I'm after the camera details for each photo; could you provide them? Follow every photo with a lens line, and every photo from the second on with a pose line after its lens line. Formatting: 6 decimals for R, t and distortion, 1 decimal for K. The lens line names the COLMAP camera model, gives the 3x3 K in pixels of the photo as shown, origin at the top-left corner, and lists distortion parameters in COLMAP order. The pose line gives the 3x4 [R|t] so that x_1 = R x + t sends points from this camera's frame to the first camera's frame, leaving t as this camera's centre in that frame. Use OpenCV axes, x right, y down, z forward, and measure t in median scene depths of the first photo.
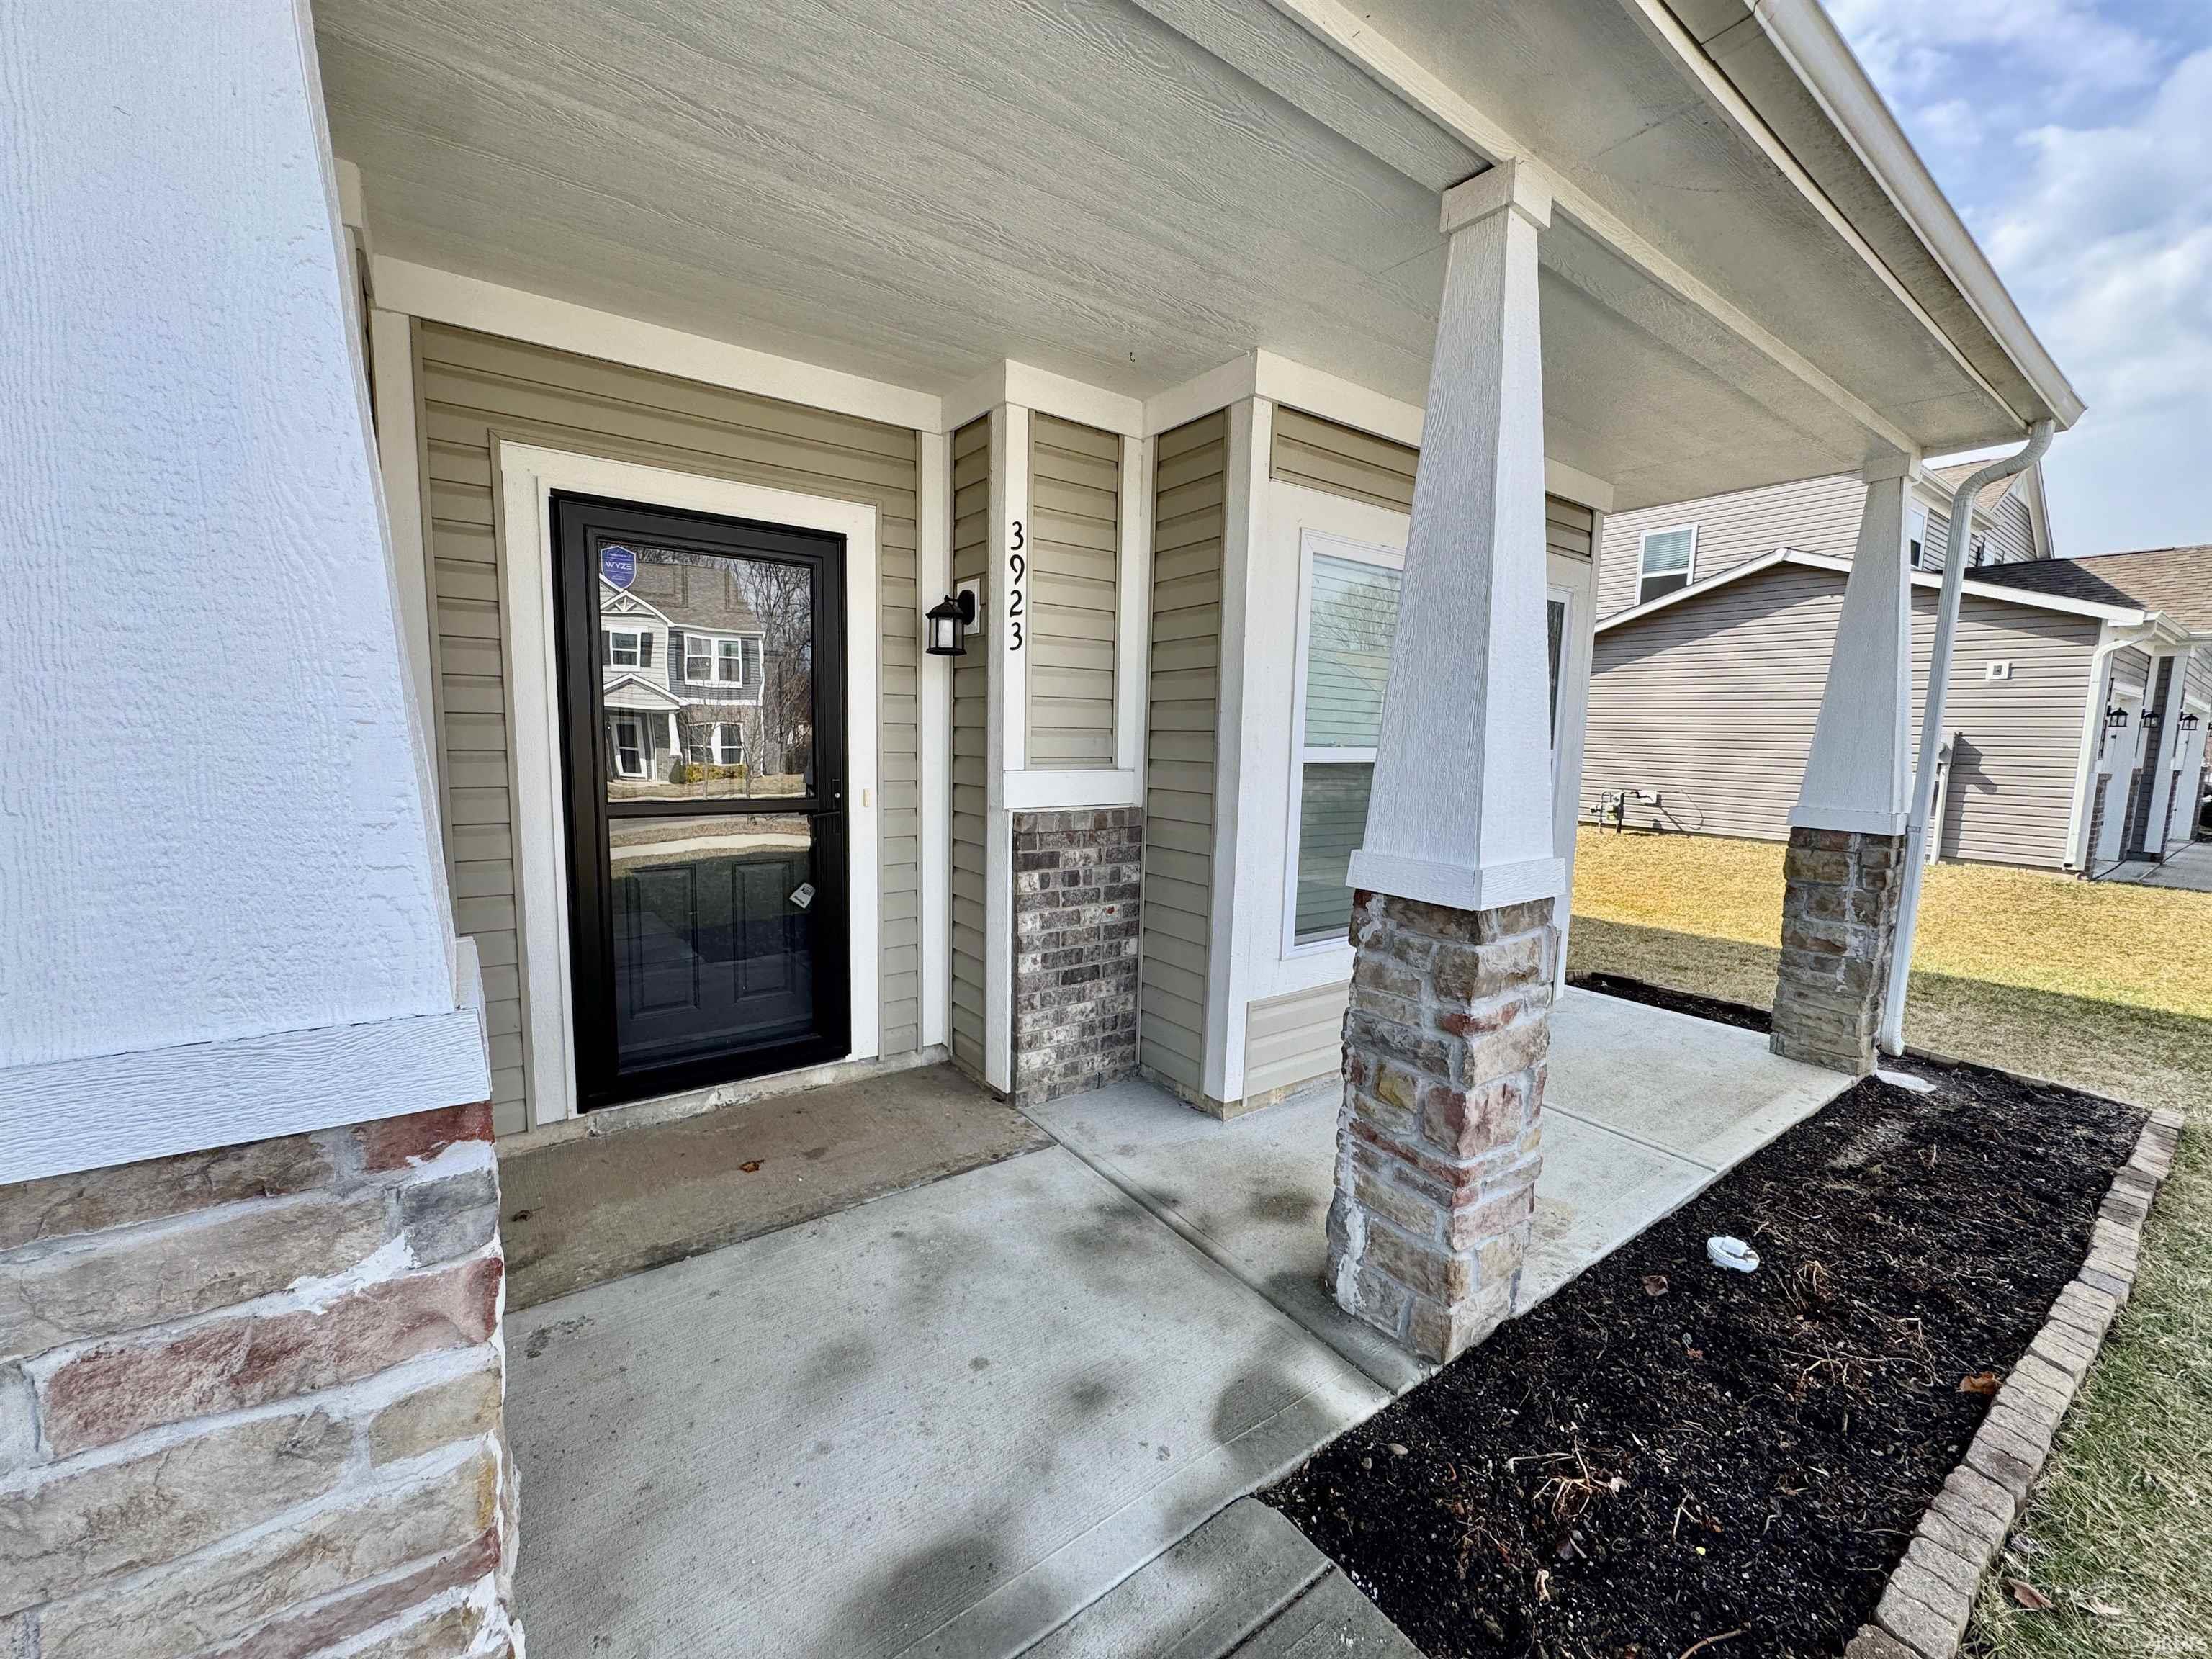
lens RADIAL K [[882.4, 0, 1103.6], [0, 882.4, 824.4], [0, 0, 1]] dist [-0.001433, -0.000003]
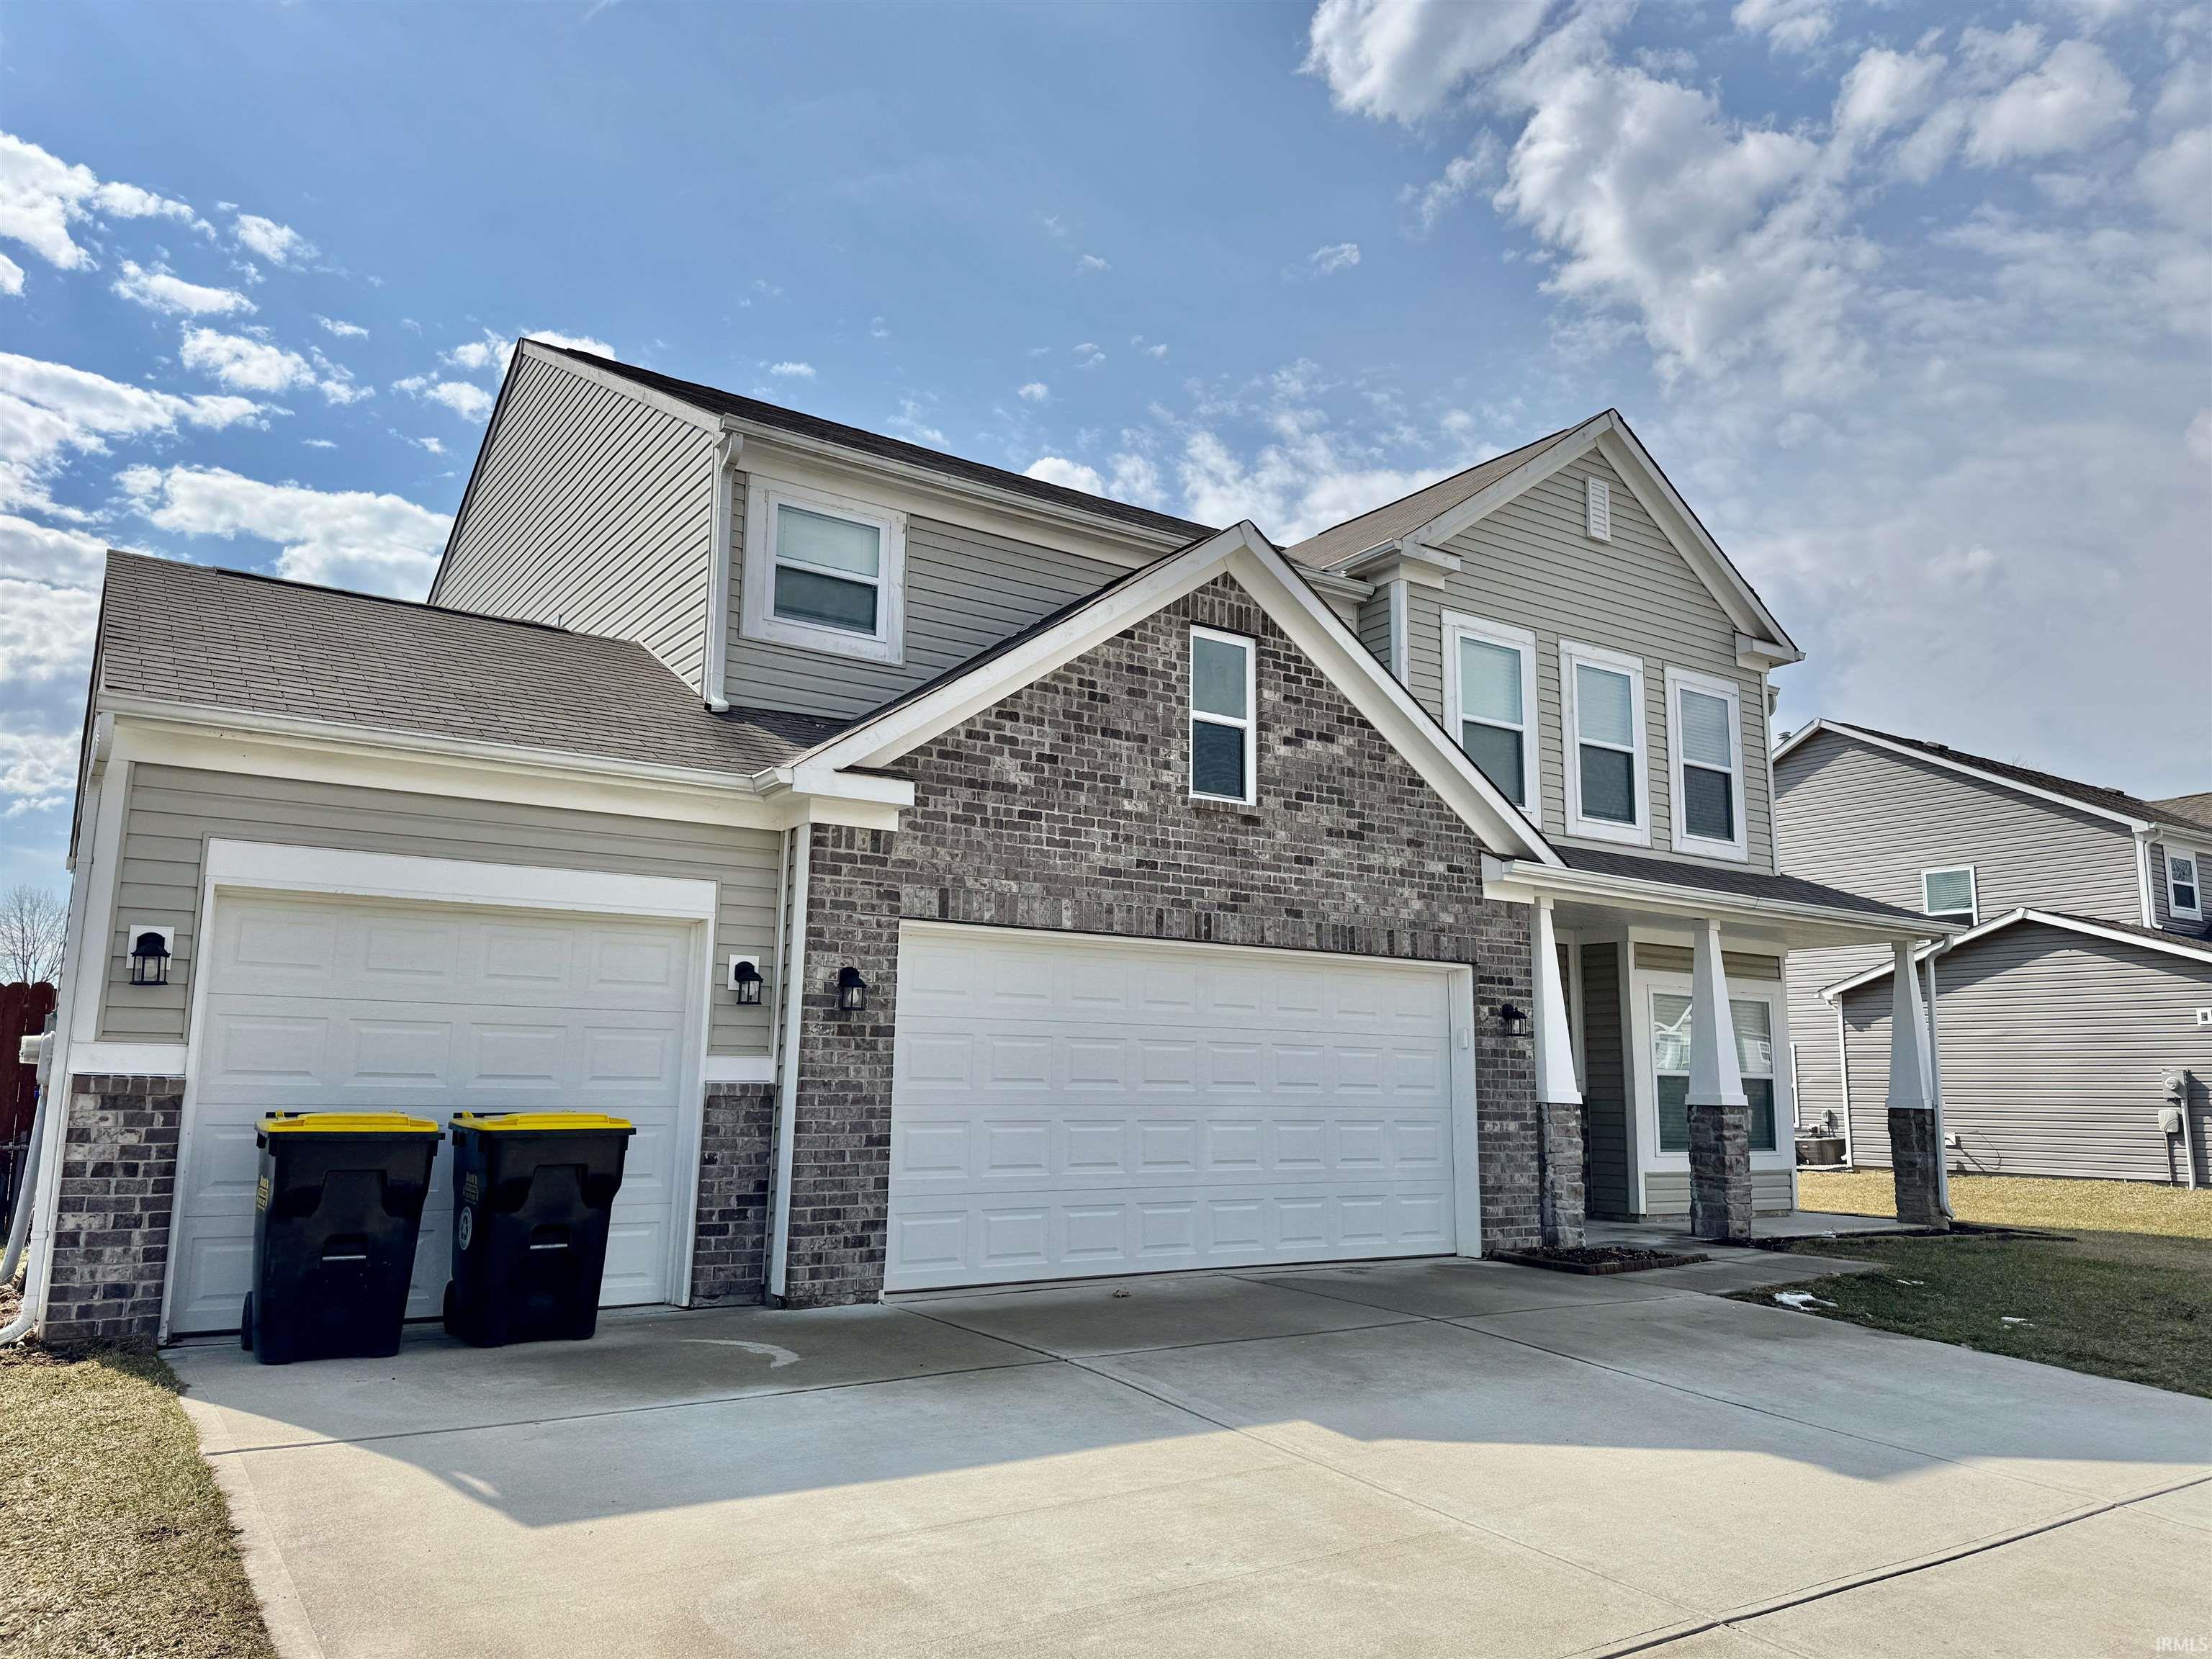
lens RADIAL K [[1540.1, 0, 1106.0], [0, 1540.1, 829.5], [0, 0, 1]] dist [0.183122, -0.363628]
pose [[0.999555, -0.013560, -0.026586, -1.196365], [0.005809, 0.962178, -0.272361, 0.458476], [0.029274, 0.272085, 0.961828, -3.485977]]
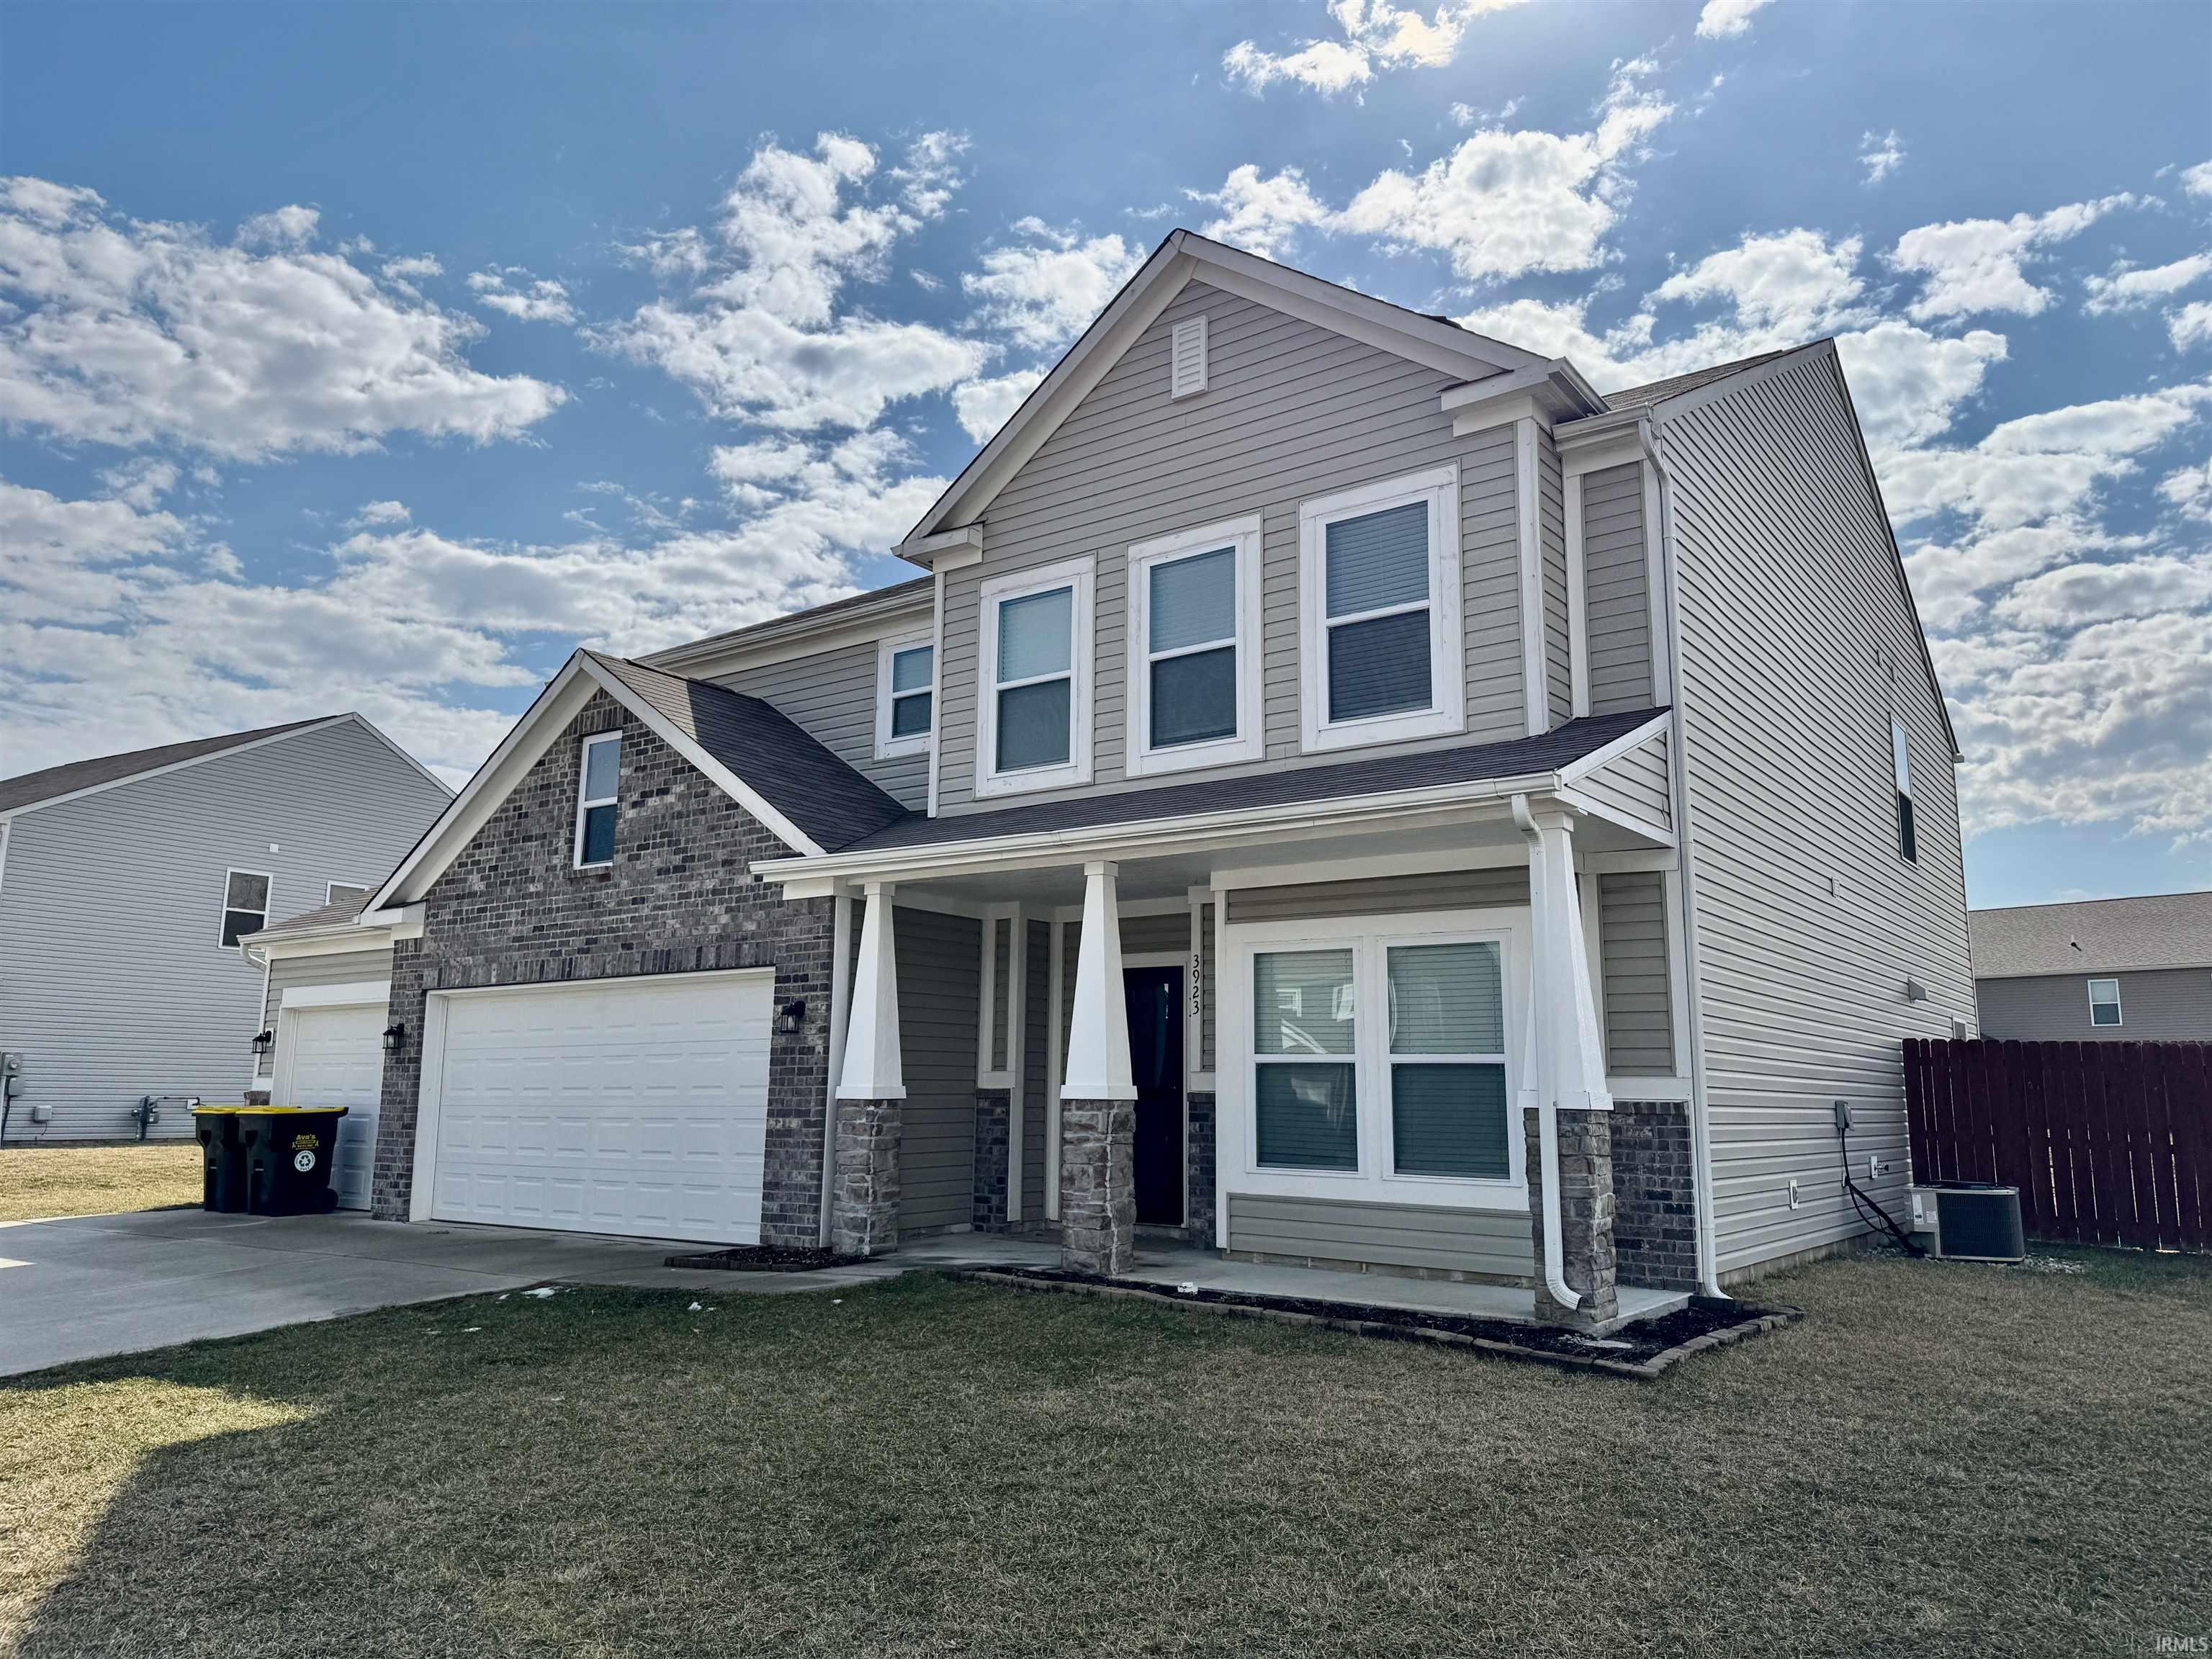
lens RADIAL K [[1533.4, 0, 1115.7], [0, 1533.4, 816.2], [0, 0, 1]] dist [0.184575, -0.365460]
pose [[0.304853, -0.190318, -0.933190, 3.258732], [-0.105822, 0.966995, -0.231782, 0.212078], [0.946502, 0.169412, 0.274651, -0.266796]]
